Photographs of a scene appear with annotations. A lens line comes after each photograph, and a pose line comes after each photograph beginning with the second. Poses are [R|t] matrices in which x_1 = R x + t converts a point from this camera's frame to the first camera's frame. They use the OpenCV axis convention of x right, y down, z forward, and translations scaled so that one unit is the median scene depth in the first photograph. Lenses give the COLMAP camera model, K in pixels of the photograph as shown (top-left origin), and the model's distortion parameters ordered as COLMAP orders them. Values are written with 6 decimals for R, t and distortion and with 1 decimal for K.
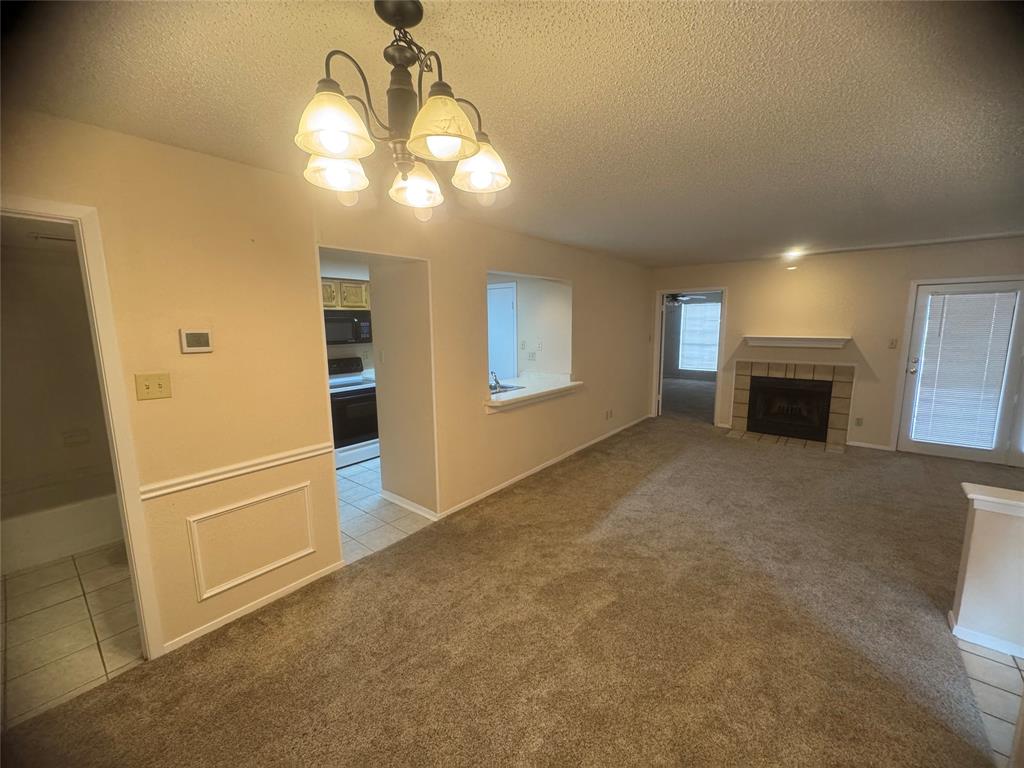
lens RADIAL K [[408.4, 0, 513.2], [0, 408.4, 385.1], [0, 0, 1]] dist [-0.004750, 0.000852]
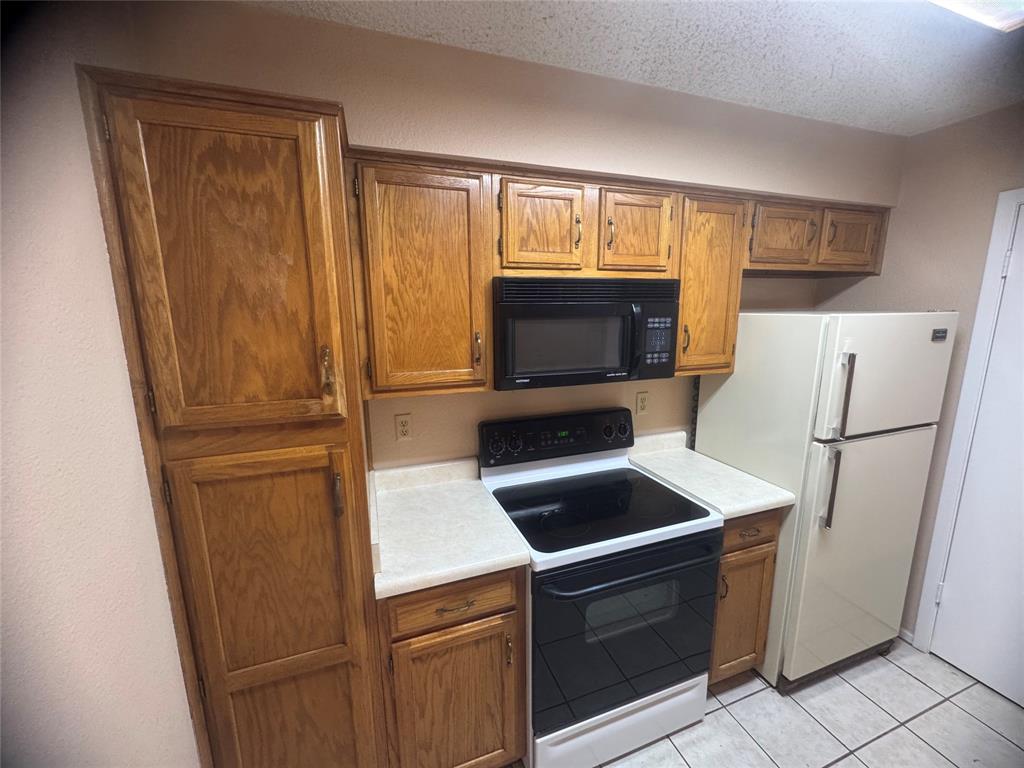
lens RADIAL K [[408.4, 0, 513.2], [0, 408.4, 383.4], [0, 0, 1]] dist [-0.004750, 0.000852]
pose [[0.853433, 0.094059, -0.512646, -0.289710], [-0.077427, 0.995547, 0.053763, -0.108685], [0.515420, -0.006191, 0.856915, 0.655979]]
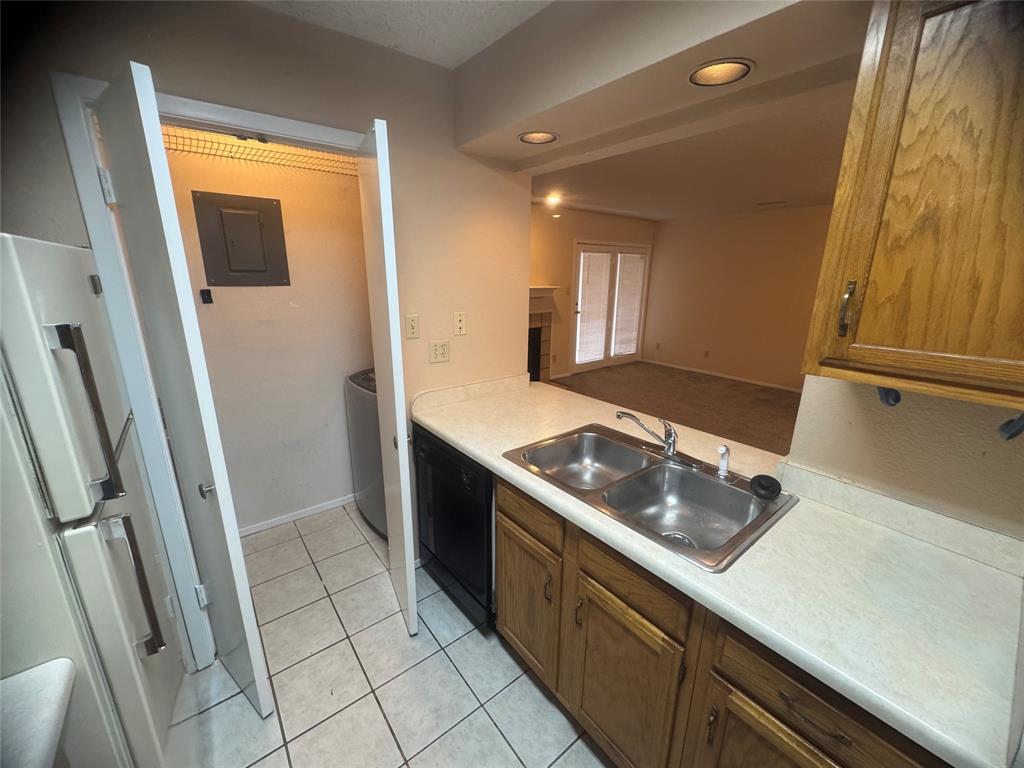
lens RADIAL K [[408.4, 0, 512.5], [0, 408.4, 383.8], [0, 0, 1]] dist [-0.004750, 0.000852]
pose [[0.220305, -0.247683, 0.943461, -0.333303], [0.137327, 0.965467, 0.221393, -0.123603], [-0.965716, 0.080789, 0.246711, 0.855537]]
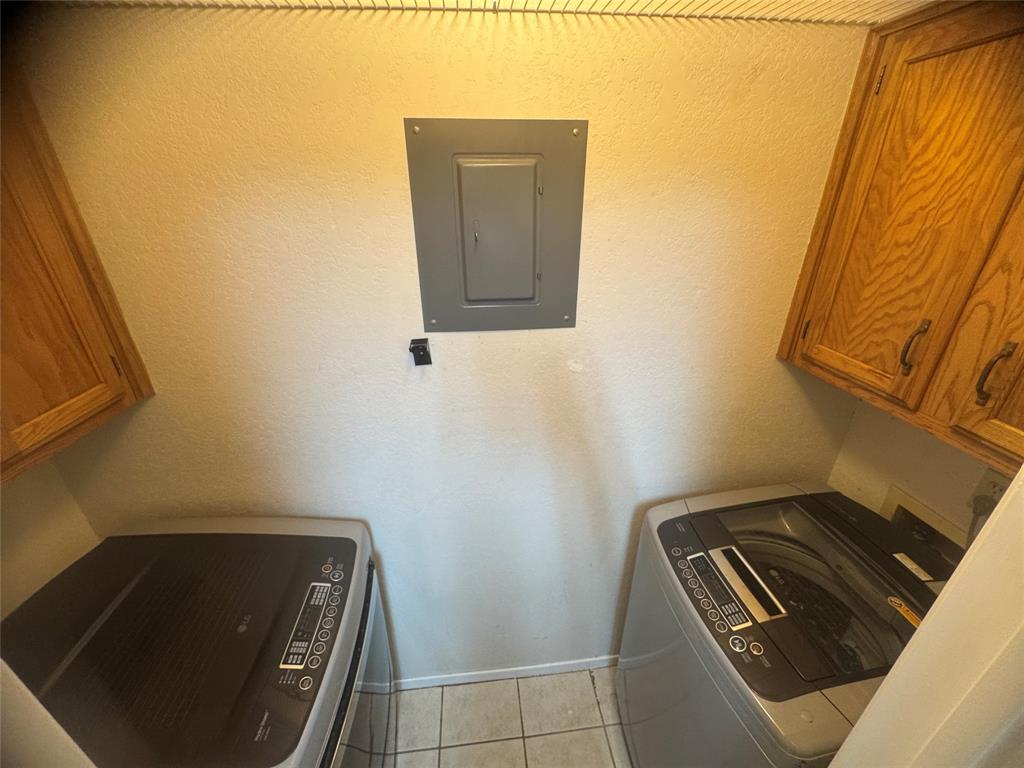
lens RADIAL K [[408.4, 0, 518.2], [0, 408.4, 388.5], [0, 0, 1]] dist [-0.004750, 0.000852]
pose [[0.715926, -0.284980, 0.637367, -0.083658], [0.105709, 0.946623, 0.304516, -0.202038], [-0.690127, -0.150635, 0.707837, 1.075473]]
